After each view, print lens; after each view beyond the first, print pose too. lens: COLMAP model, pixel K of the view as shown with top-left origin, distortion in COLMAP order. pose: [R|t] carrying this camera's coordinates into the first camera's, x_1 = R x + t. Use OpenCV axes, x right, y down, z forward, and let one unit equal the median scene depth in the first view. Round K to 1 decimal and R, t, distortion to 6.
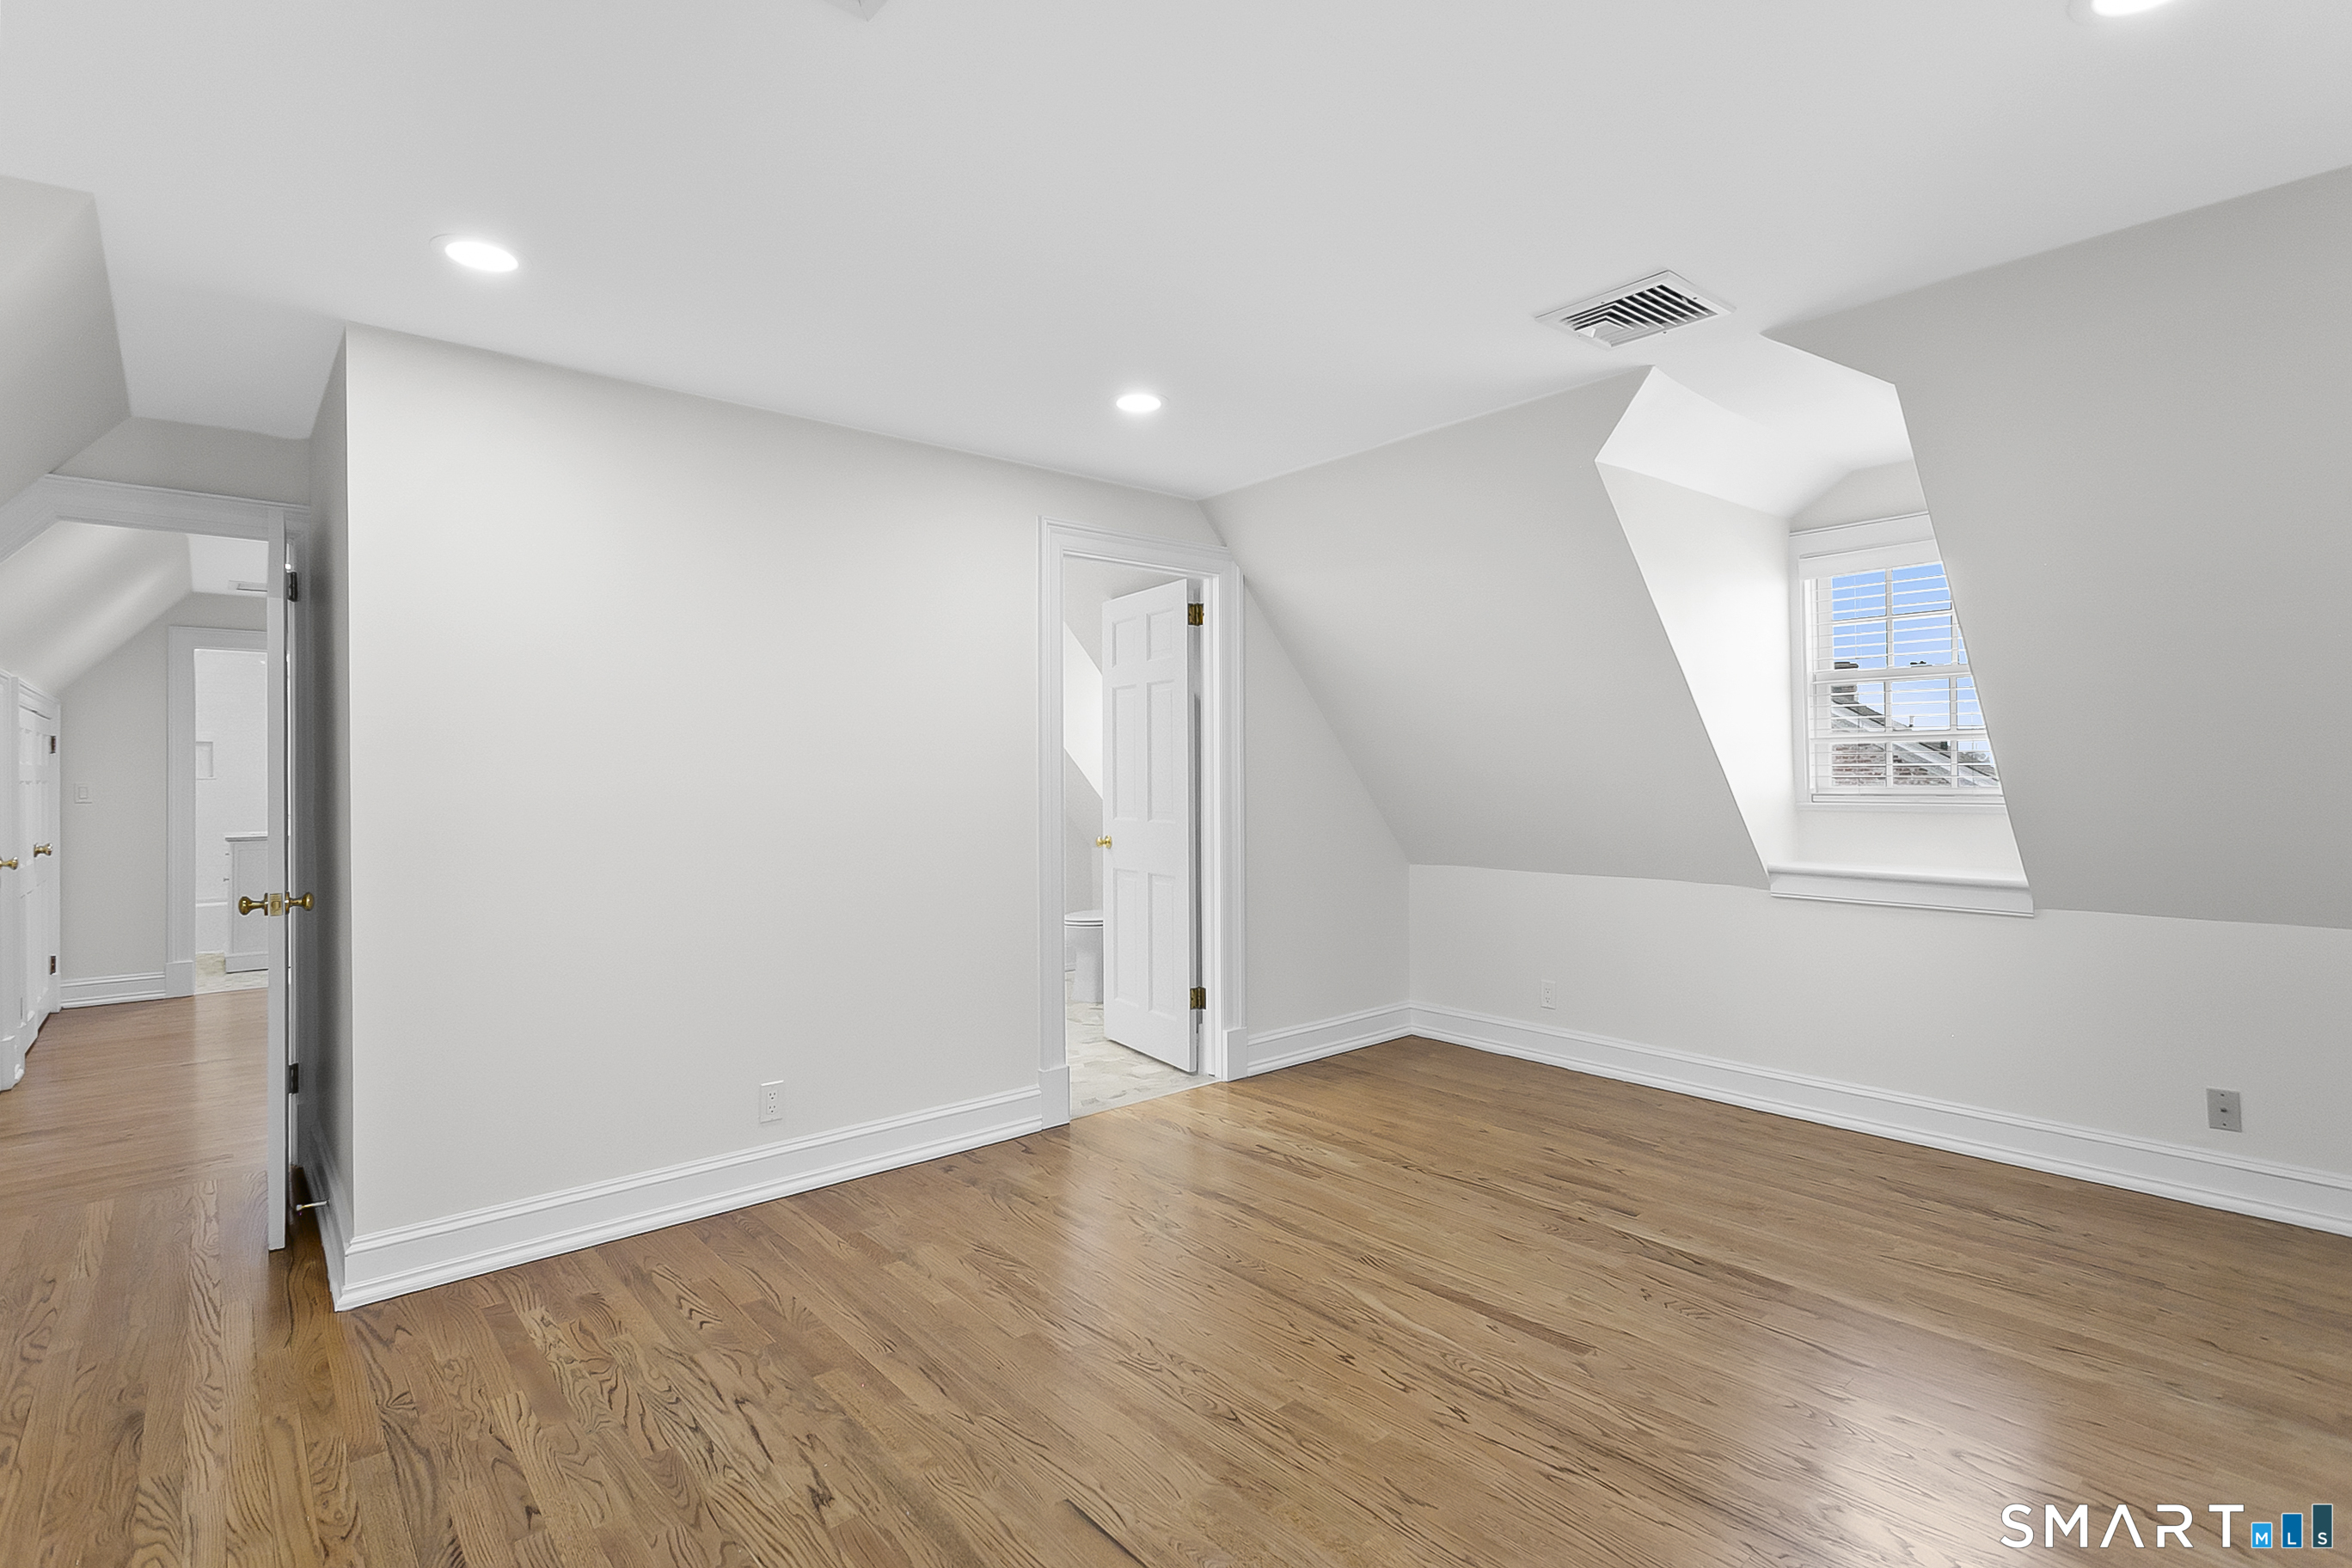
lens RADIAL K [[1124.8, 0, 1176.0], [0, 1124.8, 784.0], [0, 0, 1]] dist [0.000252, -0.000369]
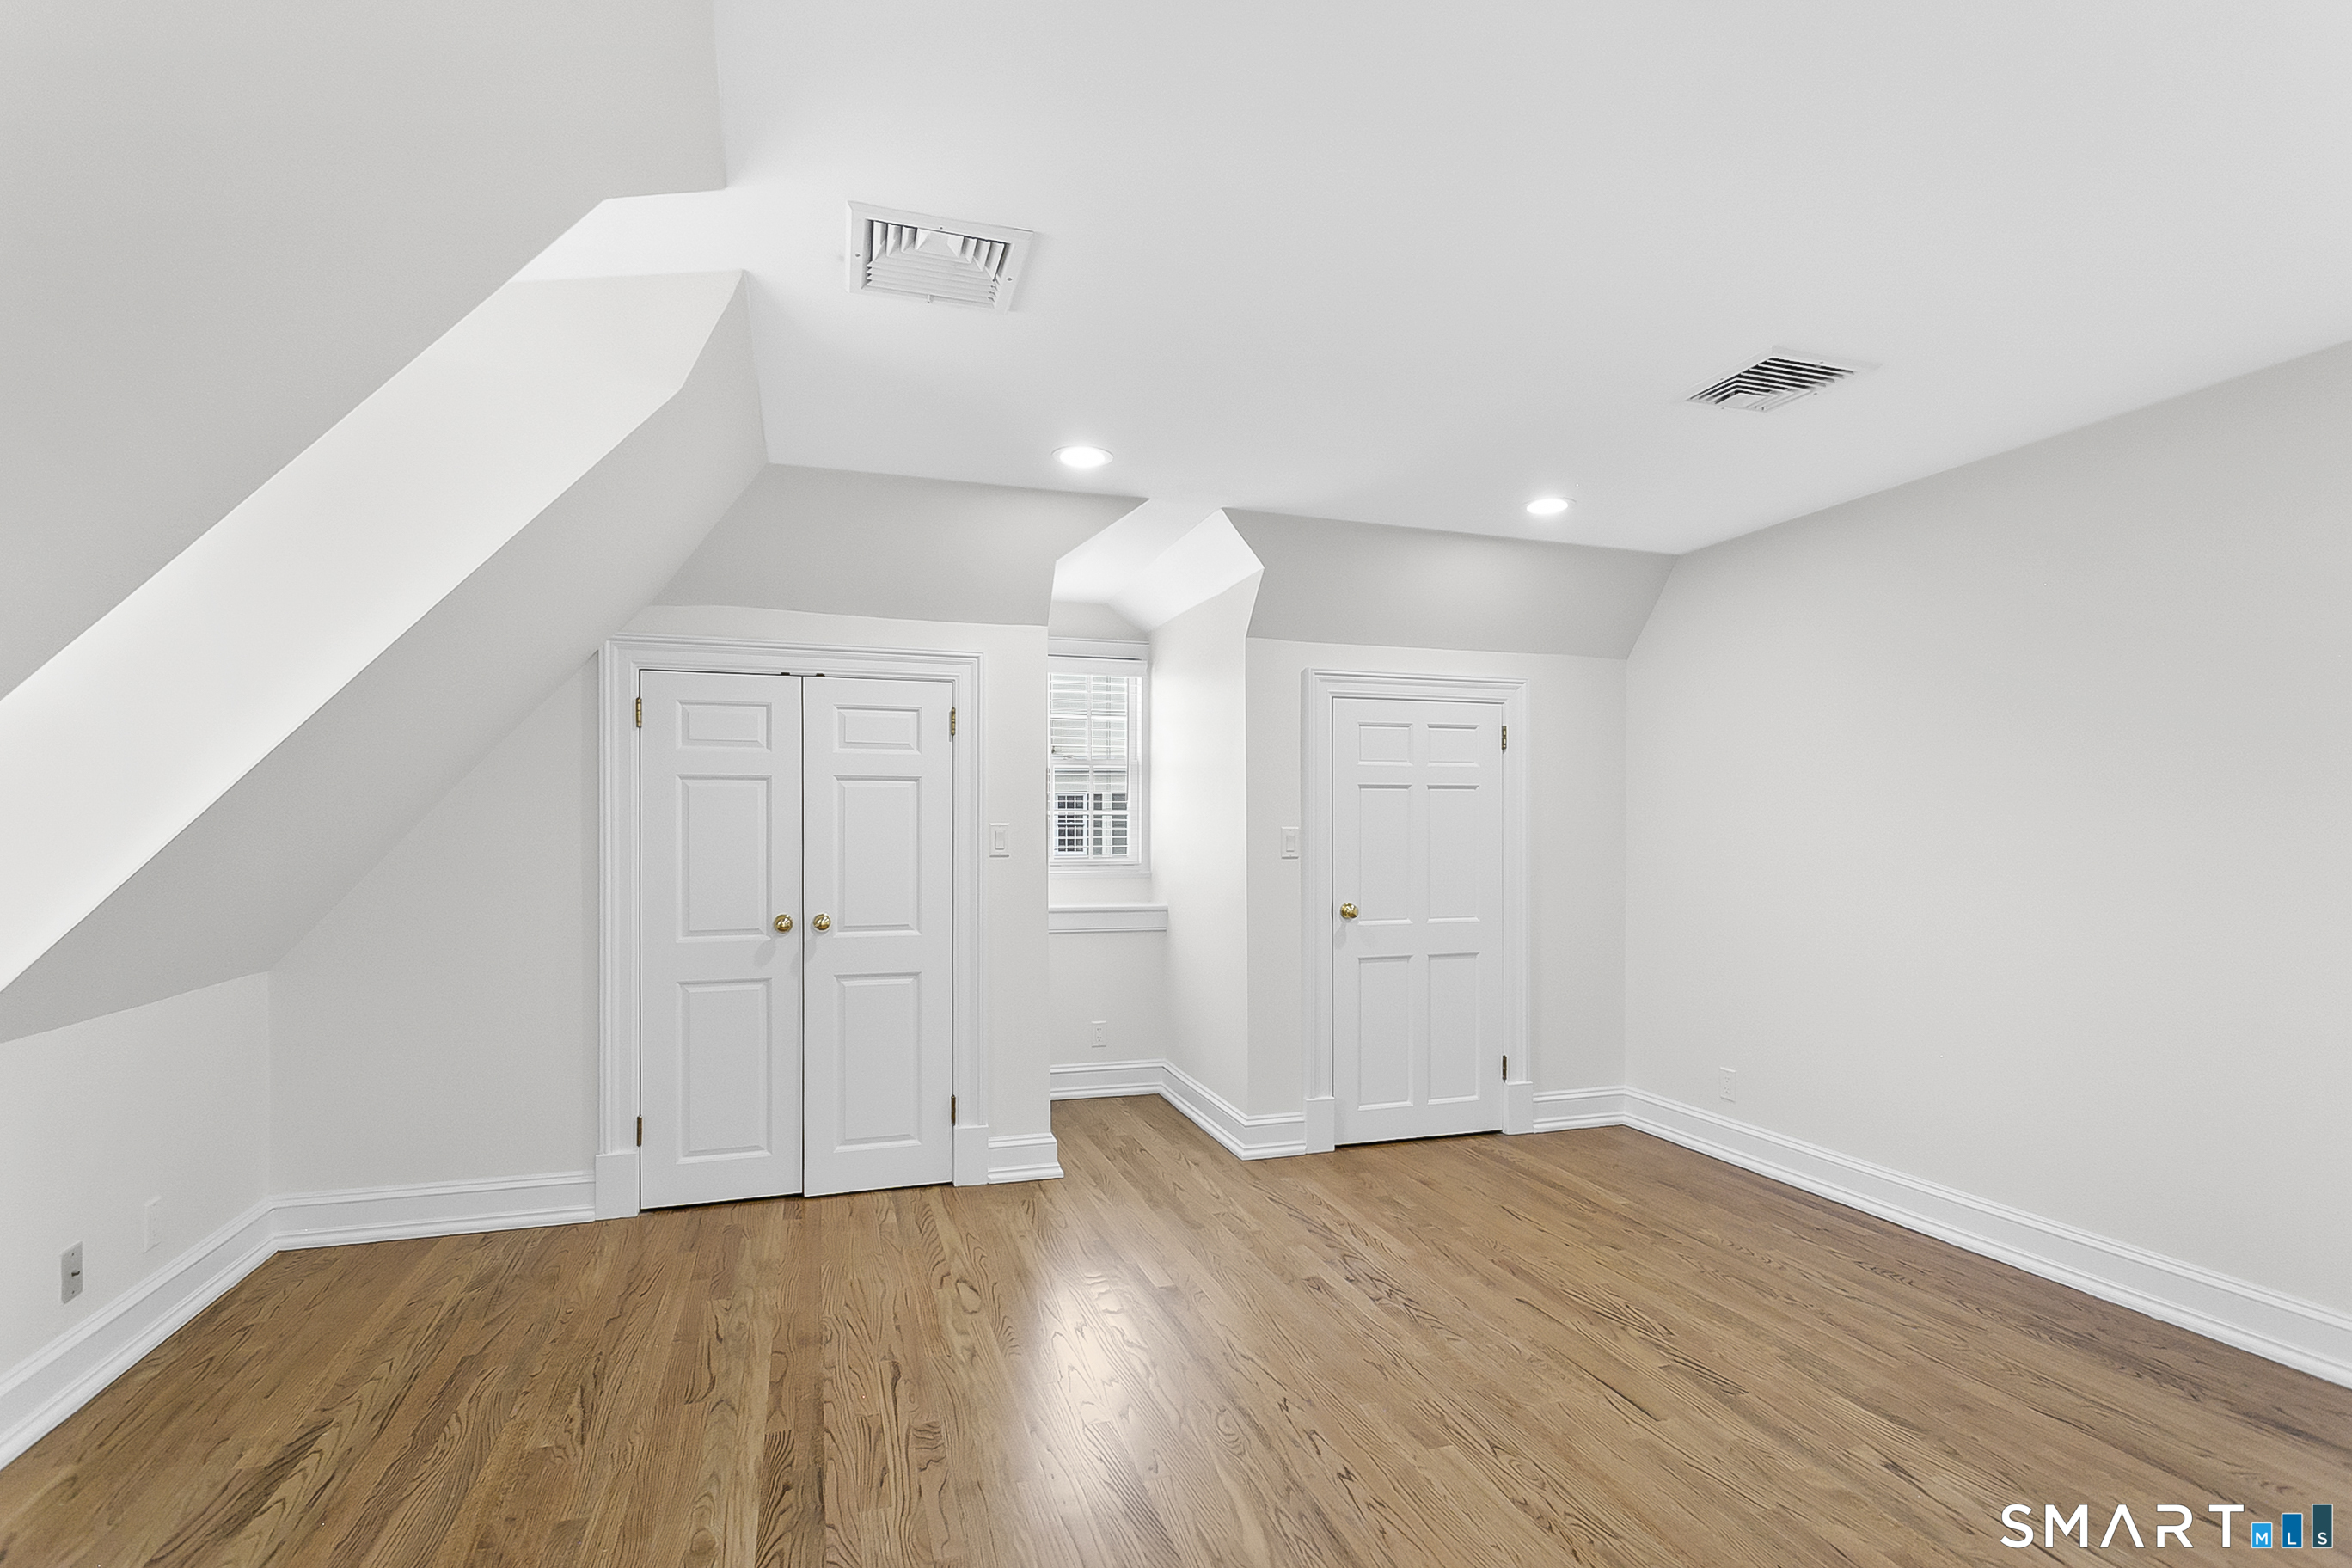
lens RADIAL K [[1121.5, 0, 1178.4], [0, 1121.5, 823.7], [0, 0, 1]] dist [-0.000132, 0.000153]
pose [[-0.923821, 0.007083, 0.382759, -0.055737], [0.007967, 0.999968, 0.000724, -0.009267], [-0.382742, 0.003718, -0.923848, 1.472464]]
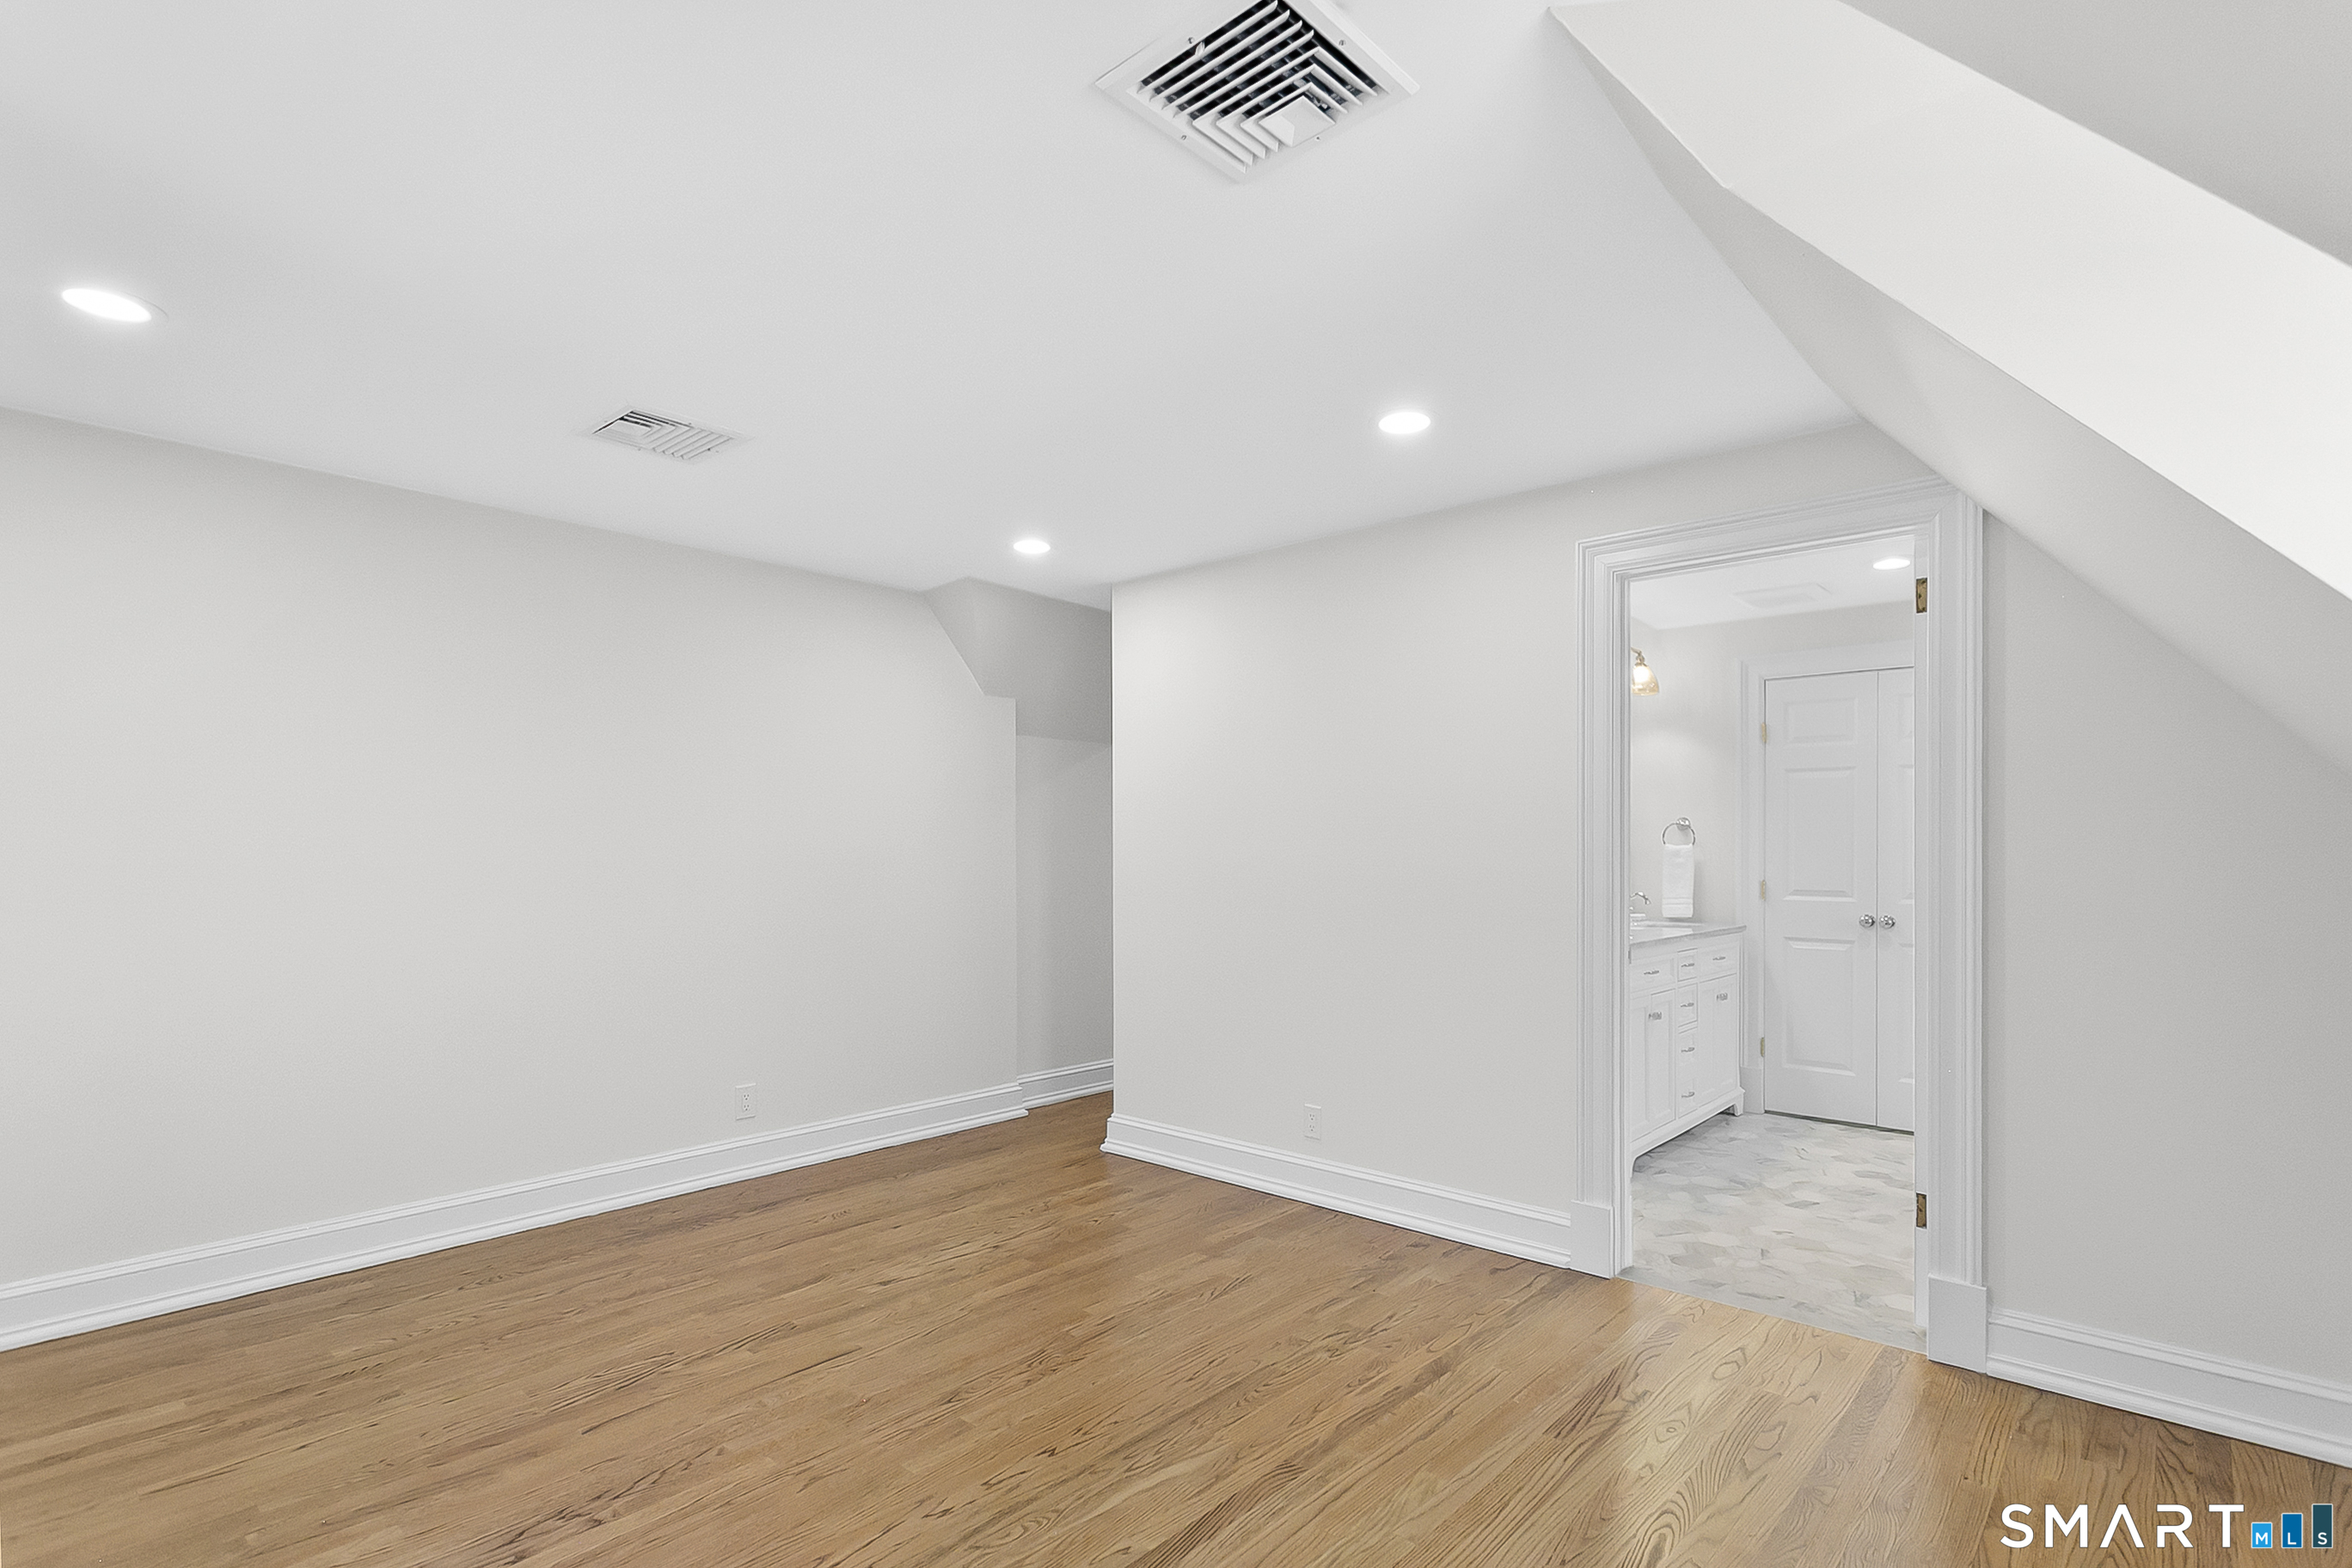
lens RADIAL K [[1121.5, 0, 1178.4], [0, 1121.5, 823.7], [0, 0, 1]] dist [-0.000132, 0.000153]
pose [[0.134917, -0.013215, -0.990769, 0.891882], [-0.014300, 0.999781, -0.015282, -0.015836], [0.990754, 0.016229, 0.134698, 0.762529]]
